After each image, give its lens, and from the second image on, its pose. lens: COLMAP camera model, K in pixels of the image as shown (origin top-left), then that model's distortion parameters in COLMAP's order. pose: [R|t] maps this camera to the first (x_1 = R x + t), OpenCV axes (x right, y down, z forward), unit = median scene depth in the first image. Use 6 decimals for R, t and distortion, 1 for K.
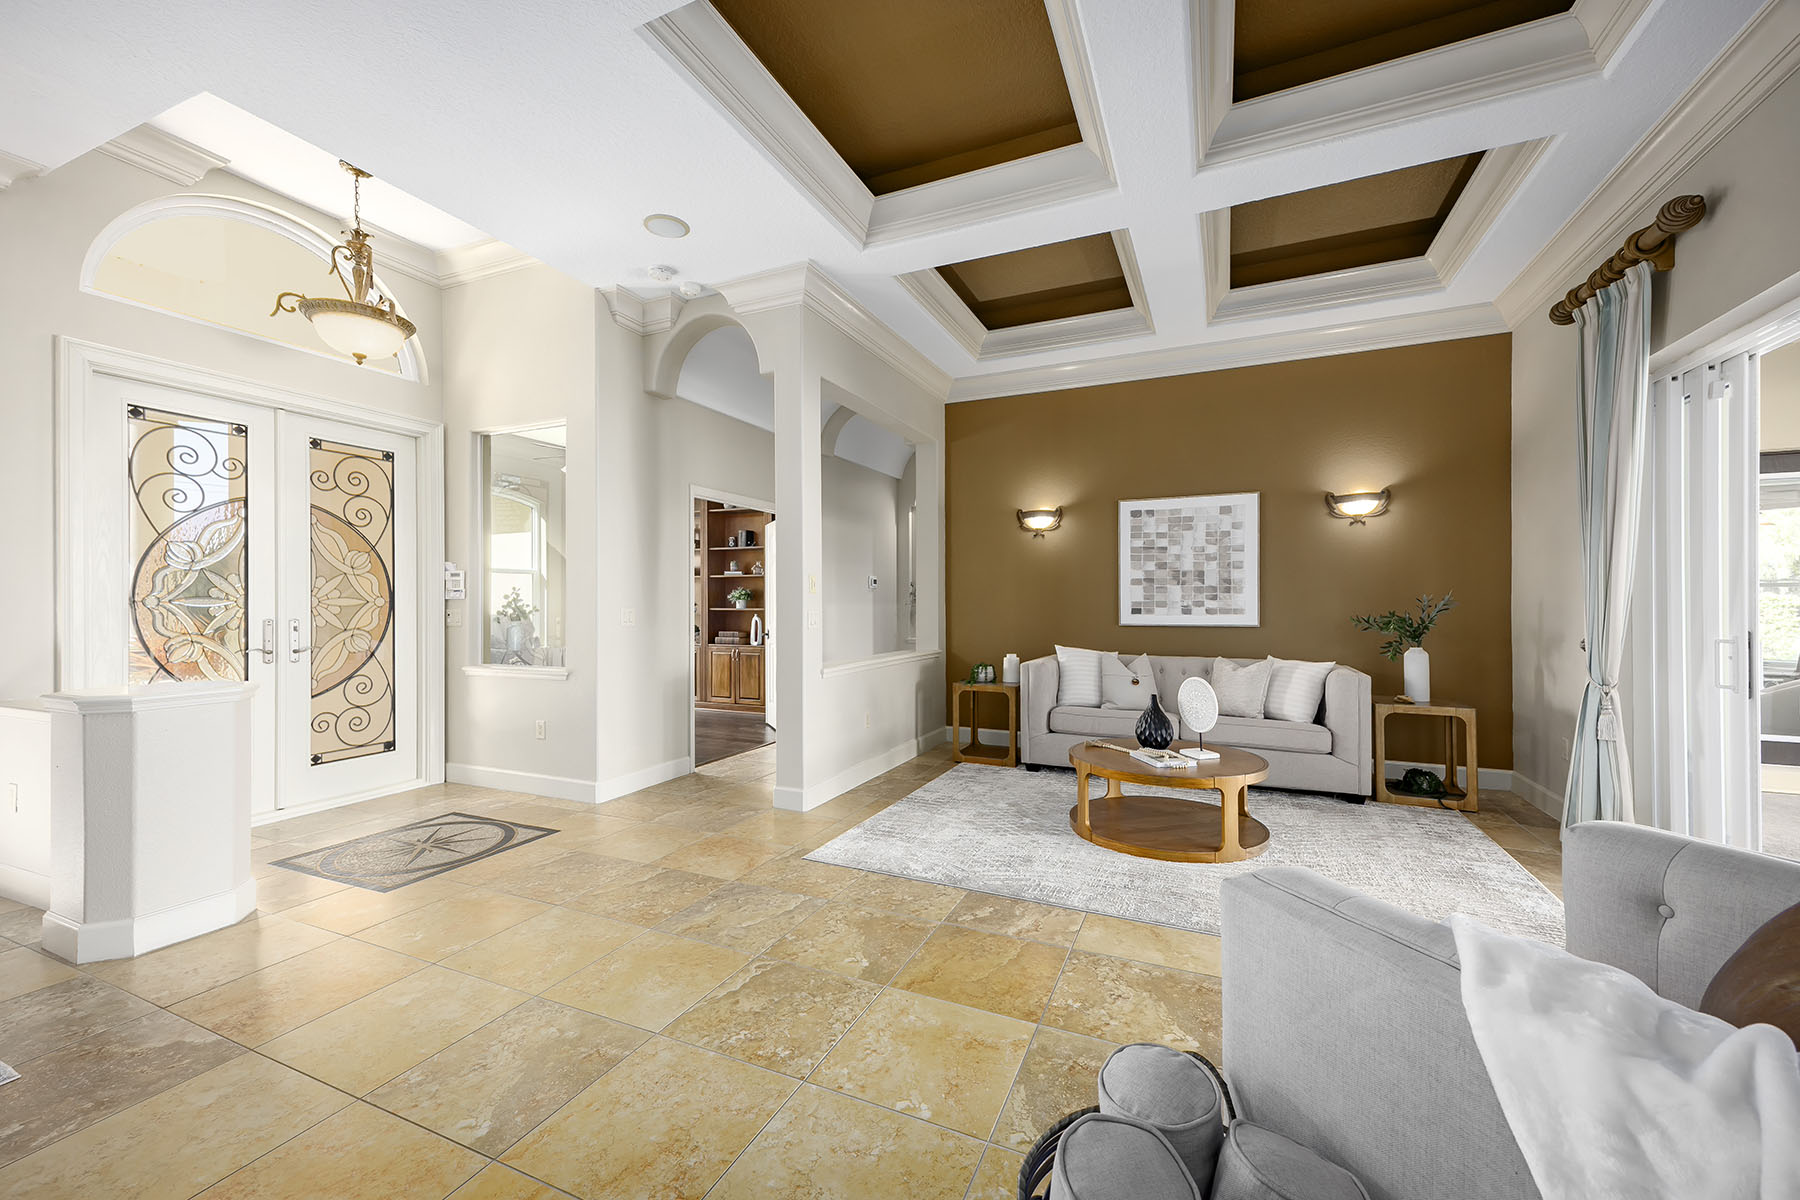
lens RADIAL K [[712.9, 0, 900.0], [0, 712.9, 600.0], [0, 0, 1]] dist [0.000215, 0.000001]
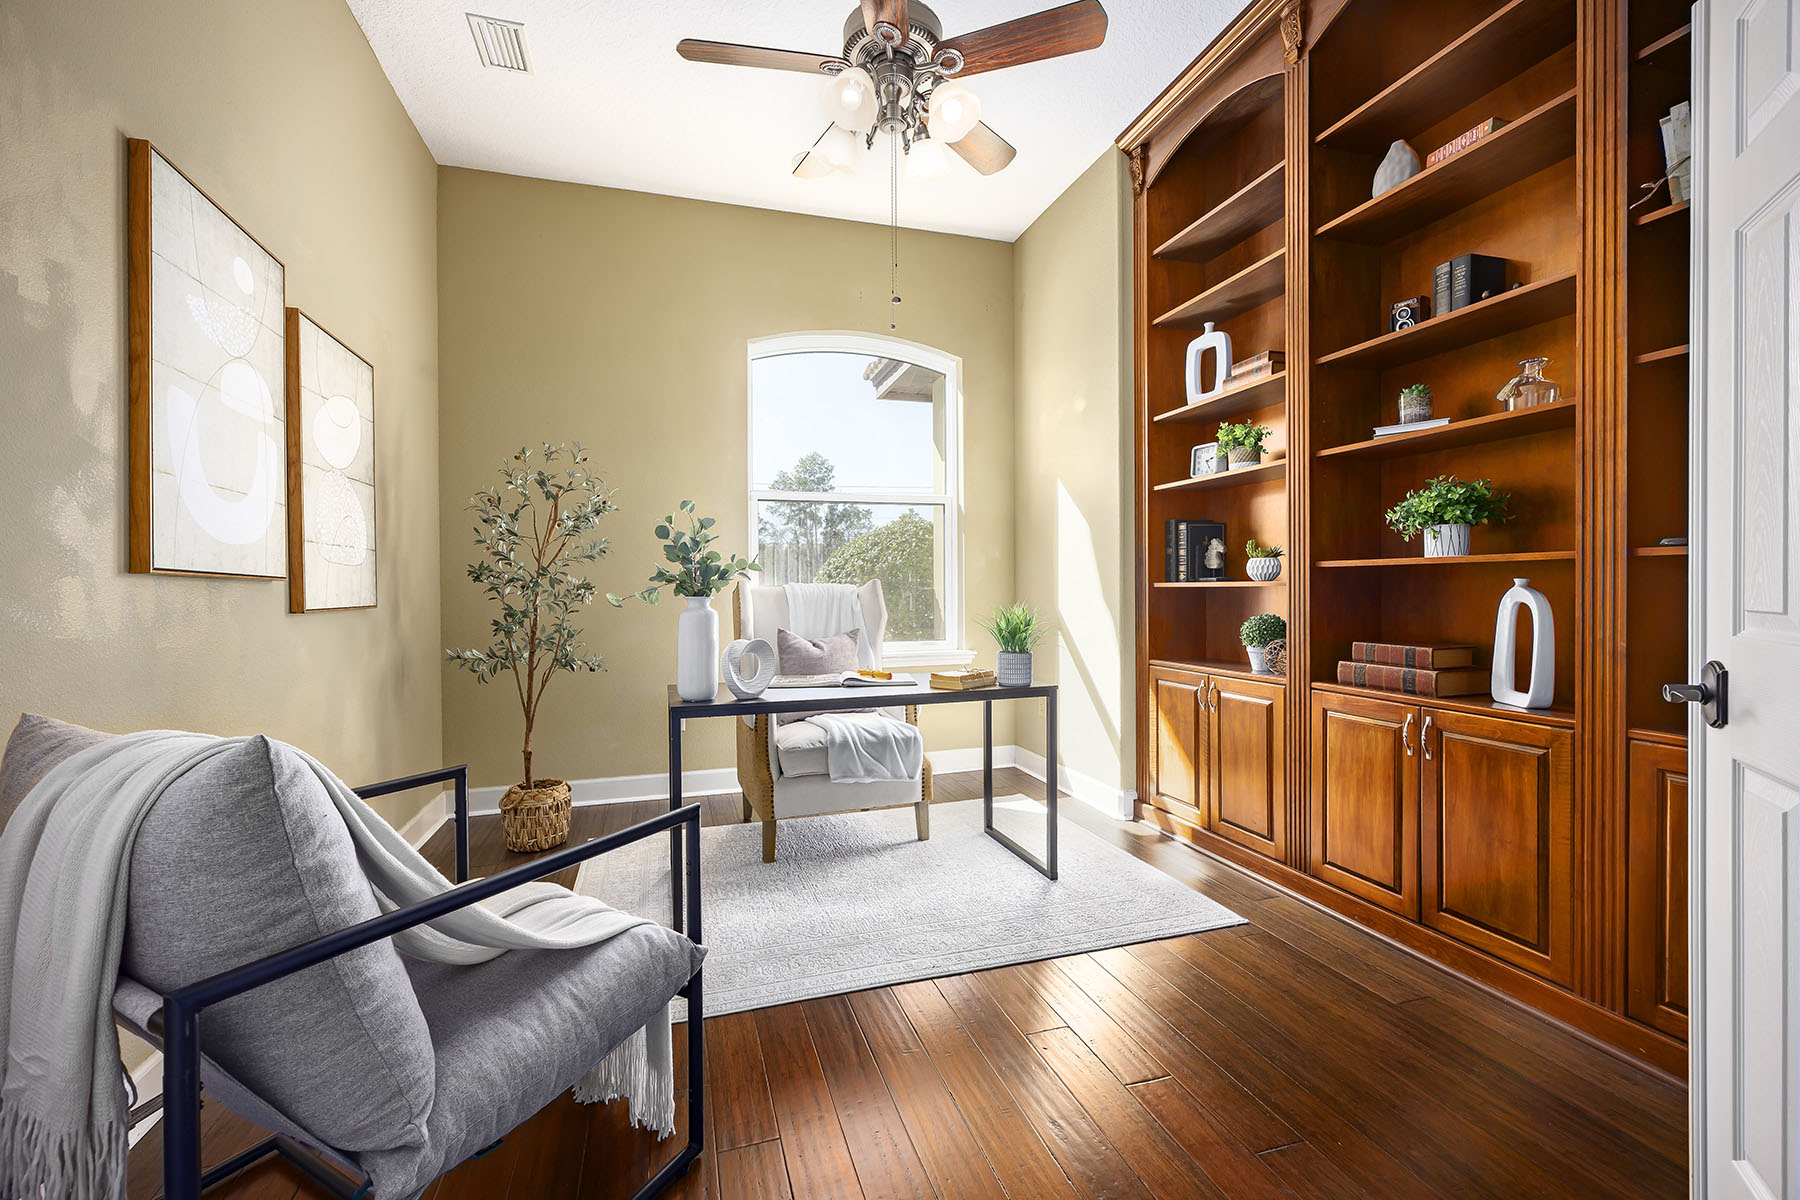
lens RADIAL K [[758.5, 0, 900.0], [0, 758.5, 600.0], [0, 0, 1]] dist [-0.000232, 0.000026]
pose [[0.662680, 0.007769, -0.748863, -0.147900], [0.009661, 0.999774, 0.018922, 0.020177], [0.748841, -0.019774, 0.662455, 0.667537]]
